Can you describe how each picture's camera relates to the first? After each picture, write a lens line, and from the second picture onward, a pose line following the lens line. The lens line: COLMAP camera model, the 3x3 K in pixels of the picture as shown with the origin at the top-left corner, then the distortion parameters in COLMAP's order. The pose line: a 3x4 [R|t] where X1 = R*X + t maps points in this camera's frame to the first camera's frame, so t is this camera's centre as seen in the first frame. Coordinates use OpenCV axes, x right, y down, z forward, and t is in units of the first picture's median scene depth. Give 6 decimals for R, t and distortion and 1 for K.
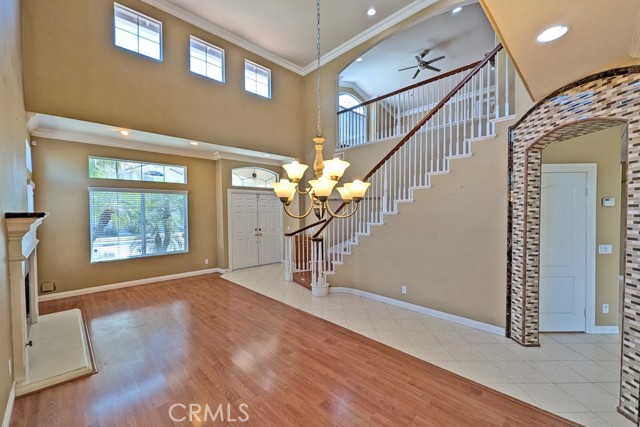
lens RADIAL K [[262.3, 0, 317.2], [0, 262.3, 216.8], [0, 0, 1]] dist [0.002713, -0.000539]
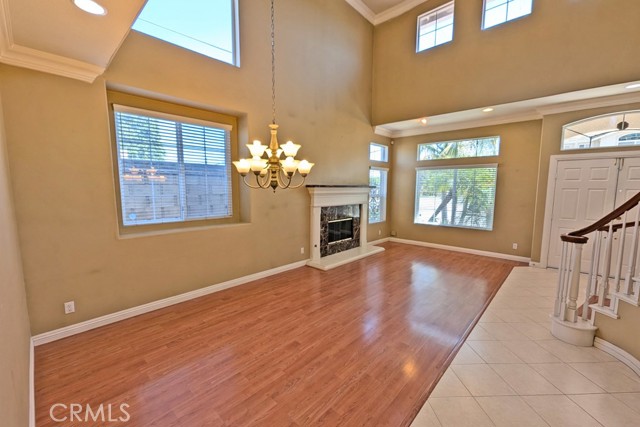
lens RADIAL K [[262.3, 0, 319.6], [0, 262.3, 217.6], [0, 0, 1]] dist [0.002713, -0.000539]
pose [[0.053363, 0.120132, -0.991323, 0.479038], [-0.032117, 0.992430, 0.118537, -0.001544], [0.998059, 0.025513, 0.056817, 0.424202]]
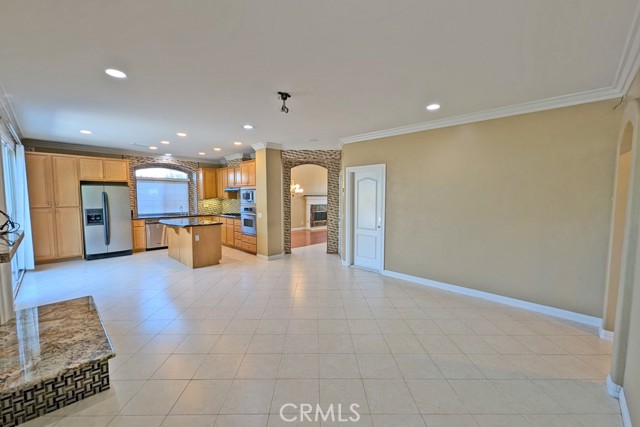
lens RADIAL K [[262.3, 0, 321.7], [0, 262.3, 214.8], [0, 0, 1]] dist [0.002713, -0.000539]
pose [[0.035409, 0.076843, -0.996414, 1.819913], [-0.029842, 0.996676, 0.075802, -0.013120], [0.998927, 0.027051, 0.037585, 0.500698]]
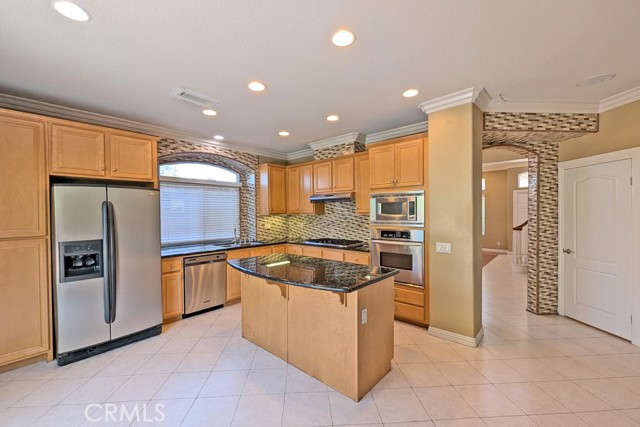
lens RADIAL K [[262.3, 0, 320.8], [0, 262.3, 215.9], [0, 0, 1]] dist [0.002713, -0.000539]
pose [[0.084684, 0.022175, -0.996161, 1.139416], [-0.017723, 0.999628, 0.020745, 0.013460], [0.996250, 0.015898, 0.085045, -0.069328]]
